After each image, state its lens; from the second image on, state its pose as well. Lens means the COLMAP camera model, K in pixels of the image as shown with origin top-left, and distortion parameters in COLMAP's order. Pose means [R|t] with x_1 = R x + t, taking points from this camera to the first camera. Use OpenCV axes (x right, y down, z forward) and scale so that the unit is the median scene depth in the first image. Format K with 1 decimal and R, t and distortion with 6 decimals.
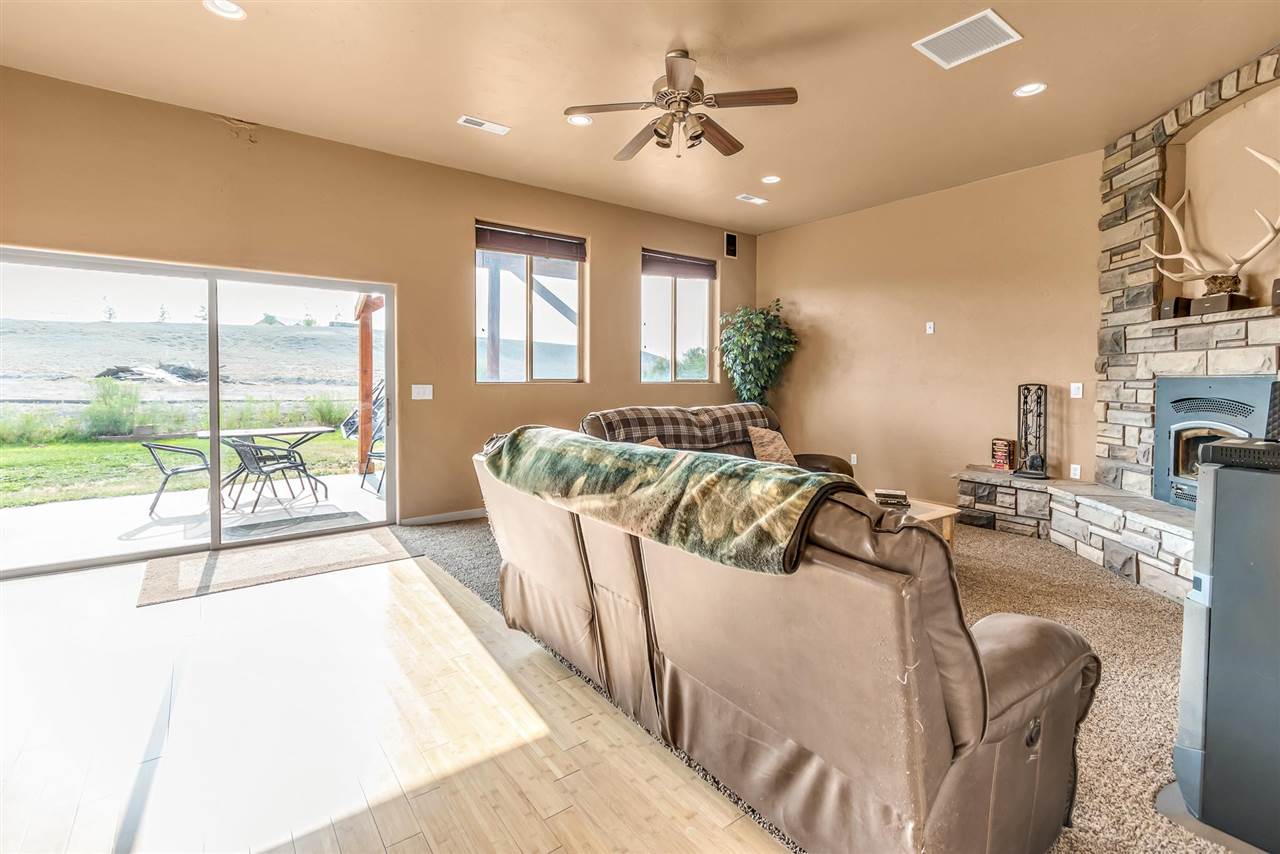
lens RADIAL K [[582.1, 0, 646.8], [0, 582.1, 389.5], [0, 0, 1]] dist [-0.001057, 0.000505]
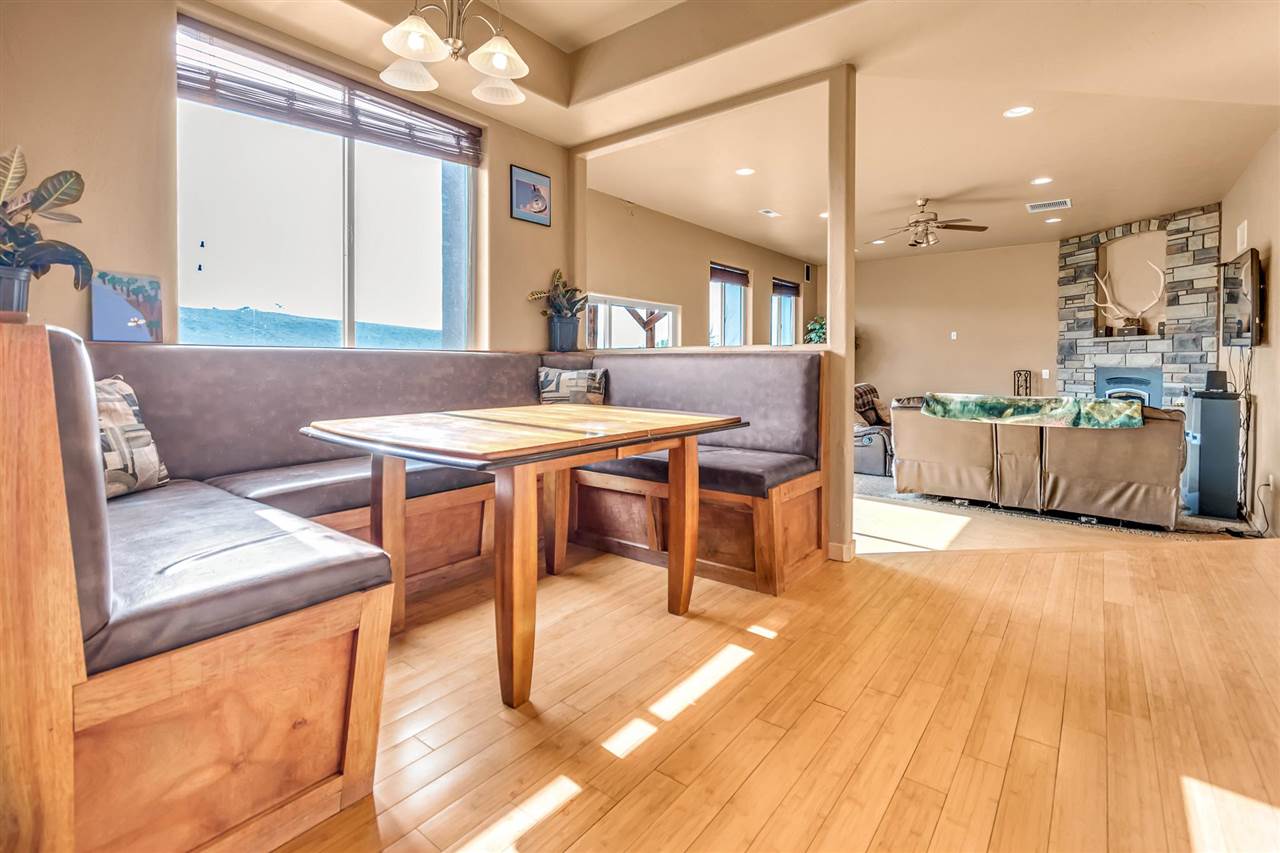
lens RADIAL K [[582.1, 0, 656.7], [0, 582.1, 369.5], [0, 0, 1]] dist [-0.001057, 0.000505]
pose [[0.966822, -0.005924, 0.255382, -1.009822], [0.008204, 0.999935, -0.007864, -0.009035], [-0.255319, 0.009698, 0.966808, -0.485360]]
